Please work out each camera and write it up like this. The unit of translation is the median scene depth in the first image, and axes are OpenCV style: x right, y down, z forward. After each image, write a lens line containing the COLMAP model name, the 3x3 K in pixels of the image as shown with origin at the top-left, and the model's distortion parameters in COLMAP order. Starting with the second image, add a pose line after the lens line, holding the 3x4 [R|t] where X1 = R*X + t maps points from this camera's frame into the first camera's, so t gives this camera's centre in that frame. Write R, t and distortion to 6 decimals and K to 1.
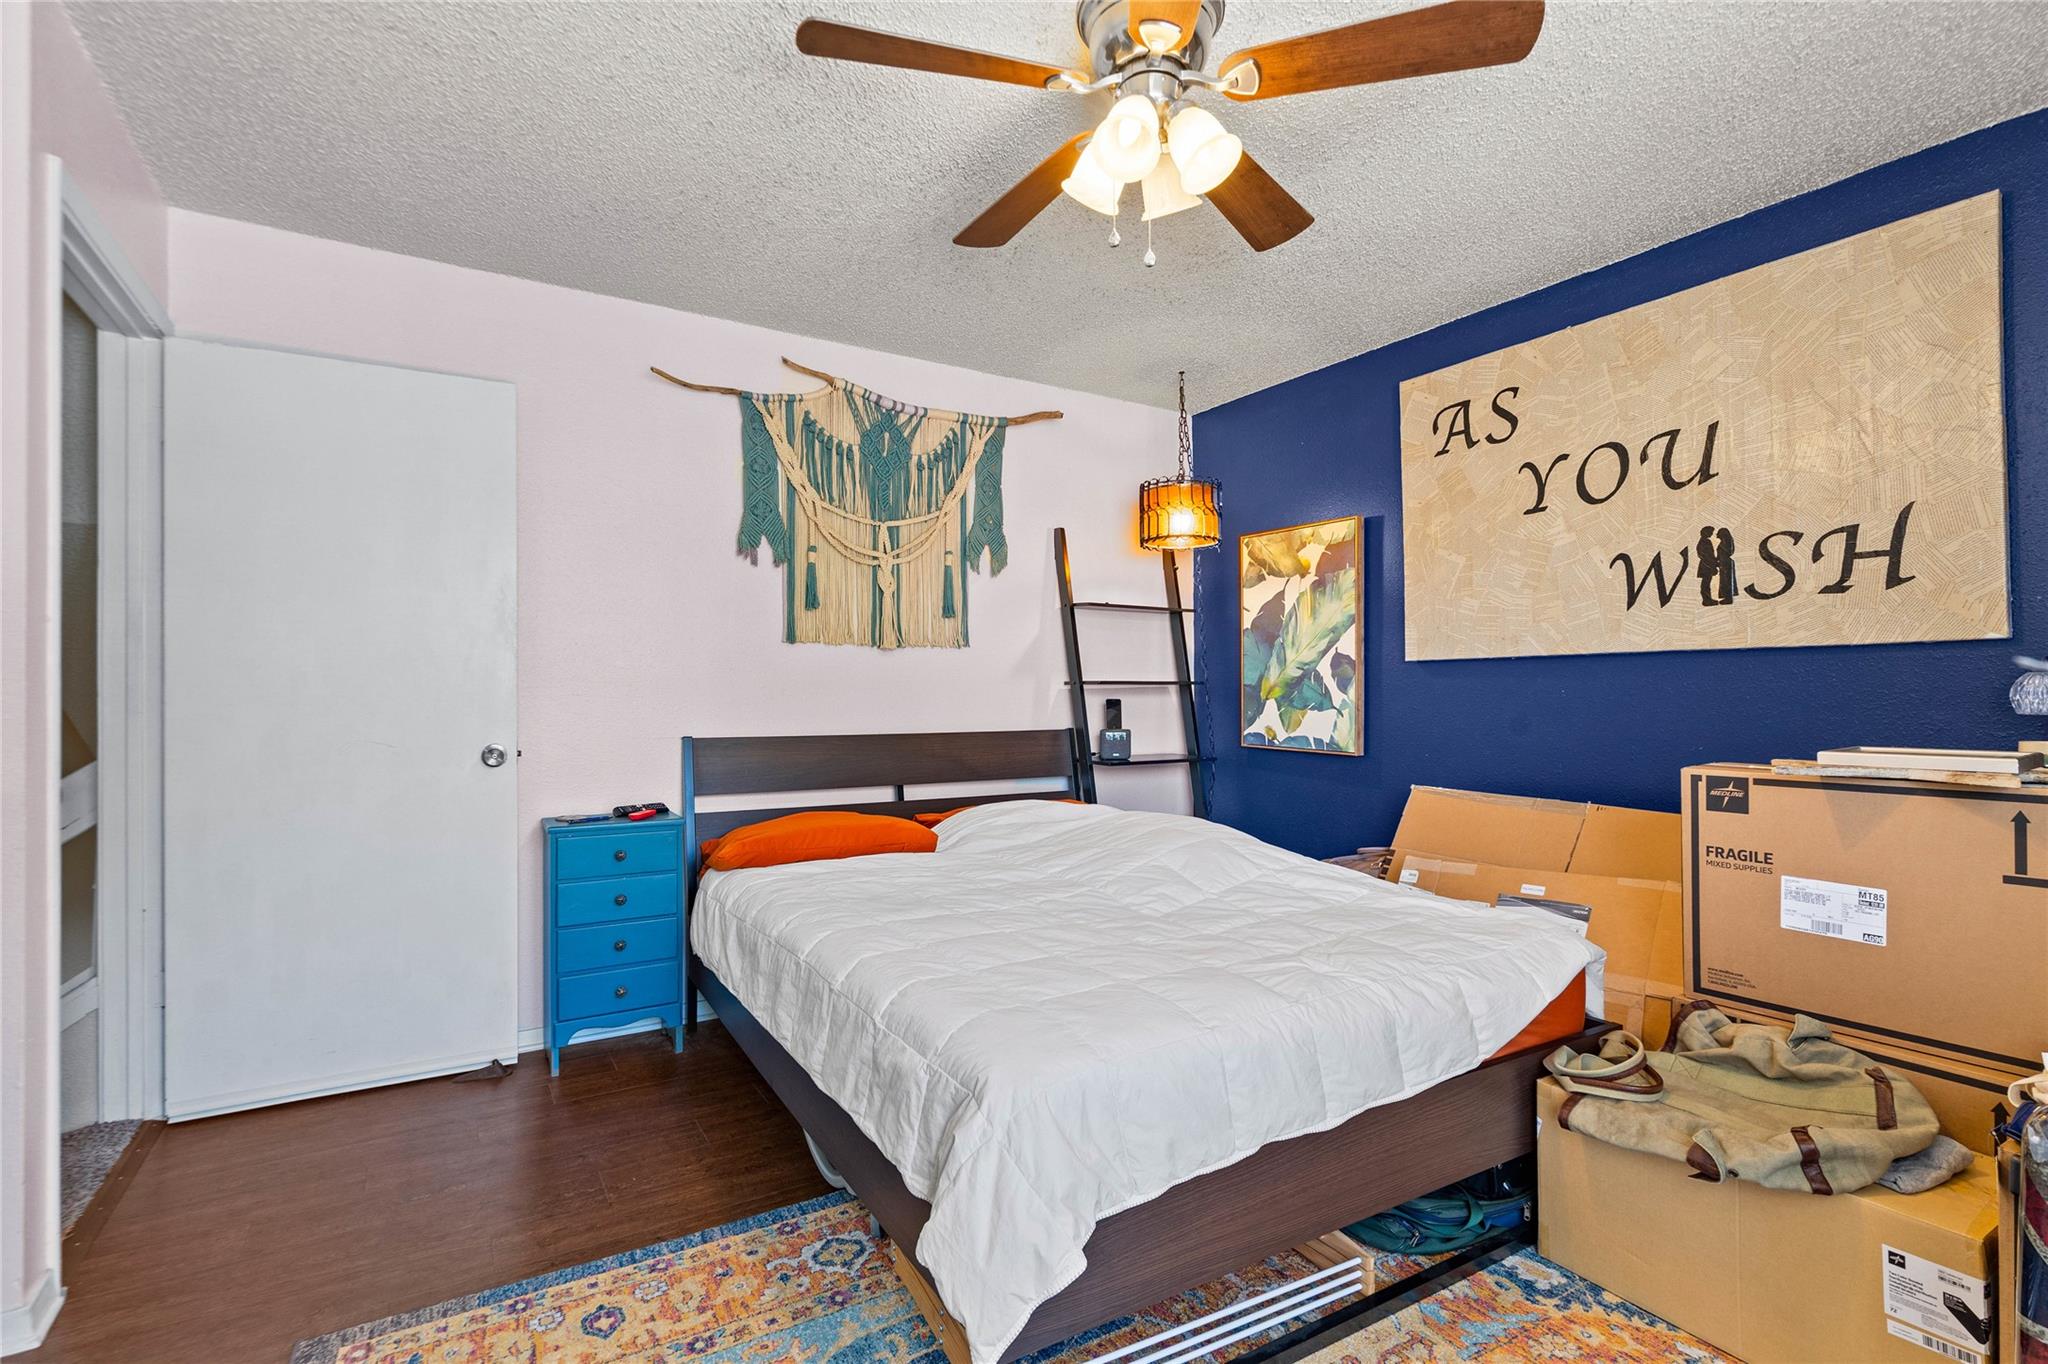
lens RADIAL K [[941.5, 0, 1008.1], [0, 941.5, 684.7], [0, 0, 1]] dist [0.002276, 0.000708]
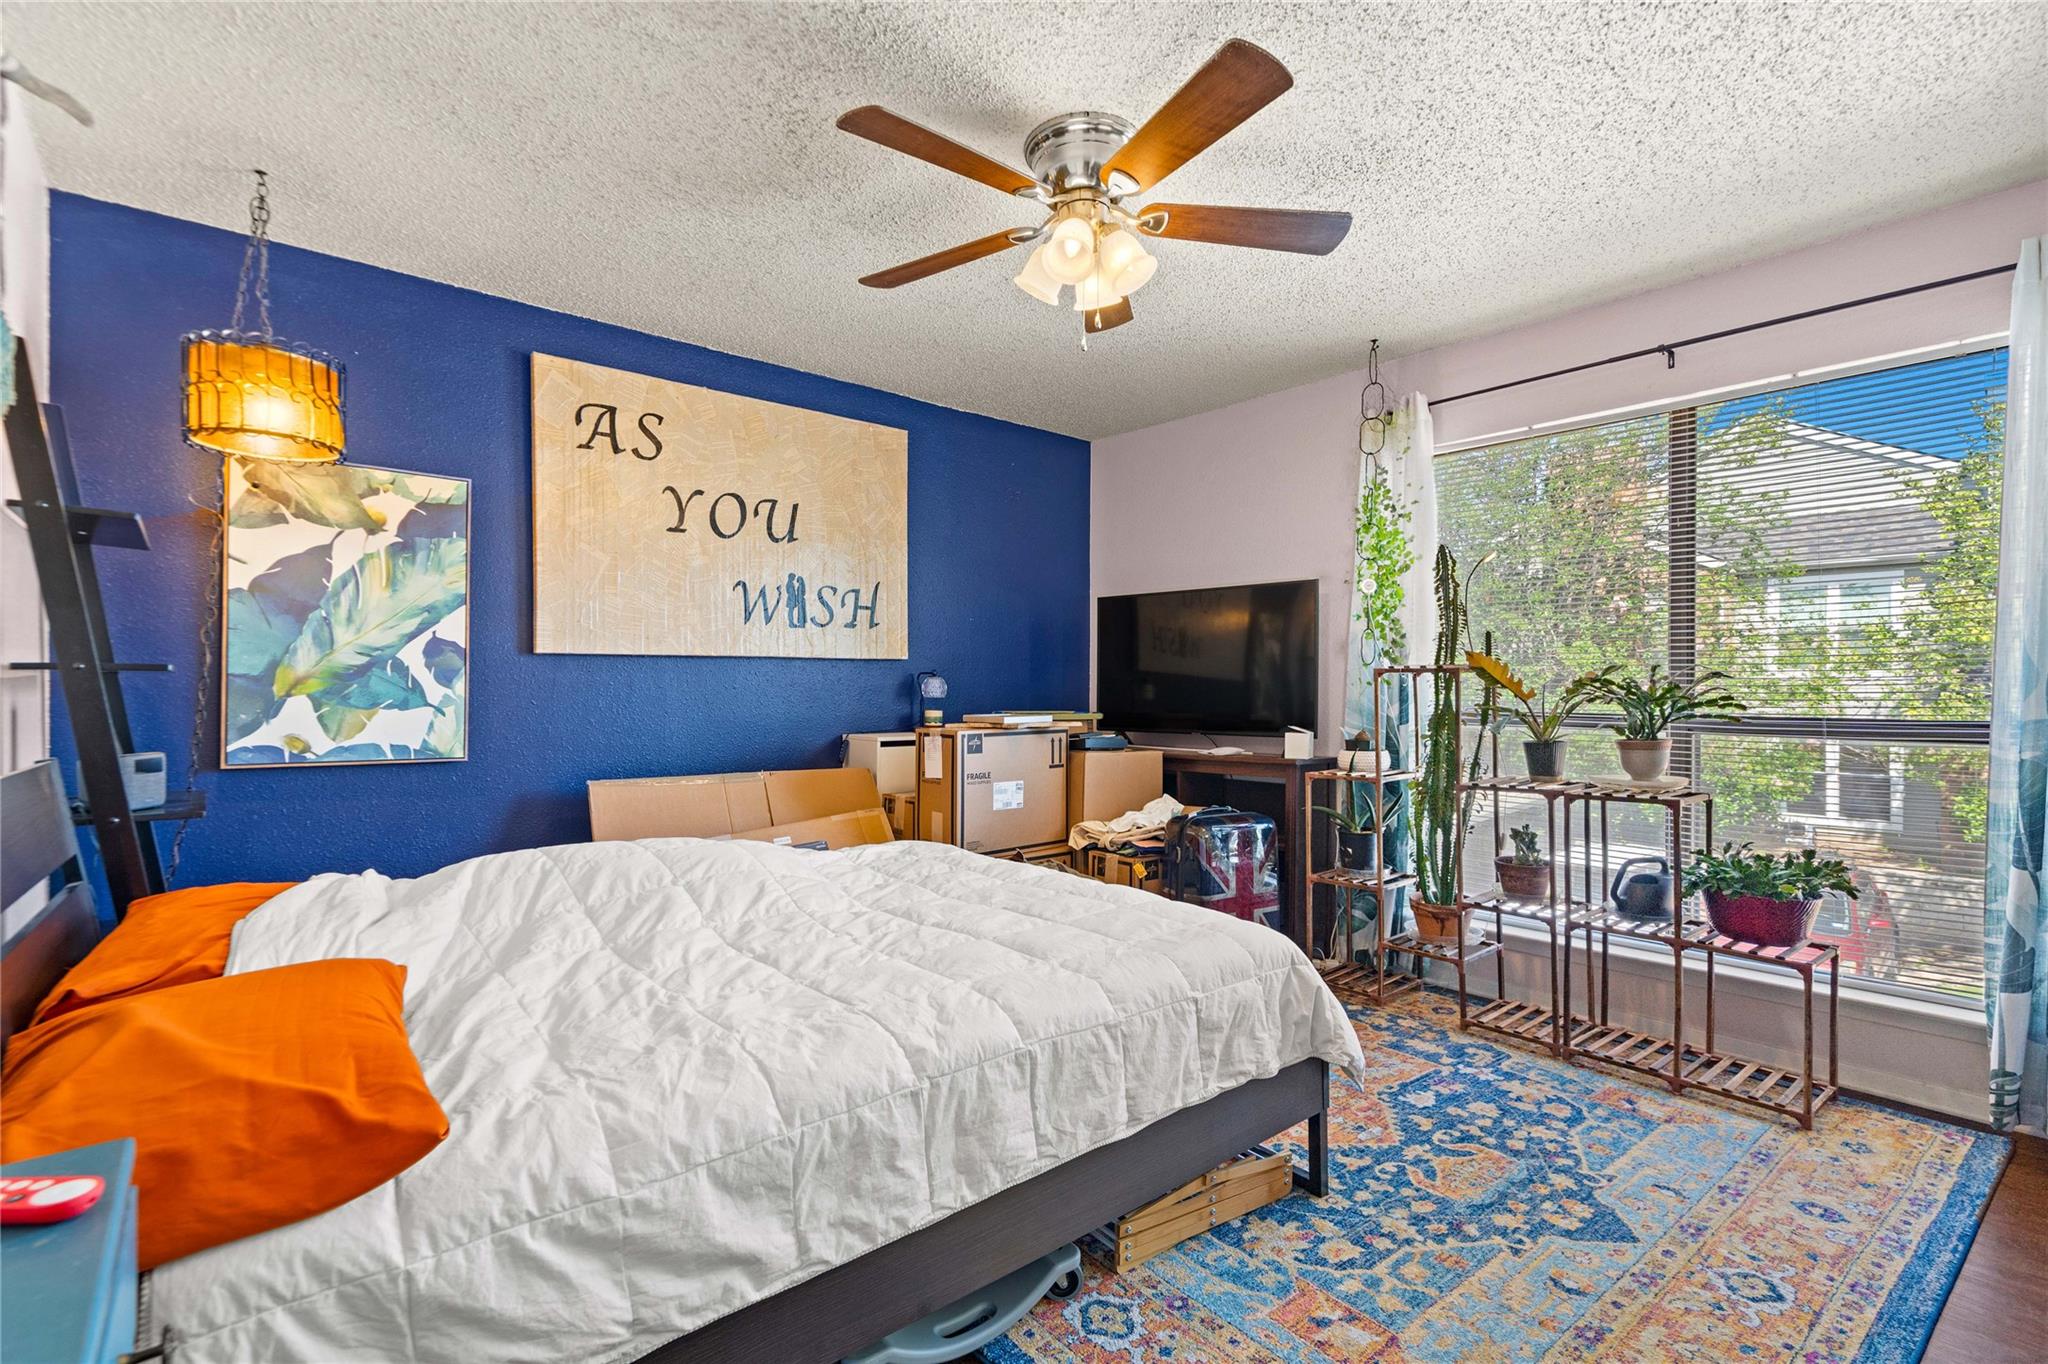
lens RADIAL K [[941.5, 0, 1007.2], [0, 941.5, 687.4], [0, 0, 1]] dist [0.002276, 0.000708]
pose [[-0.154885, -0.000516, 0.987932, -0.575205], [-0.009631, 0.999953, -0.000987, 0.005730], [-0.987885, -0.009668, -0.154883, 0.683886]]
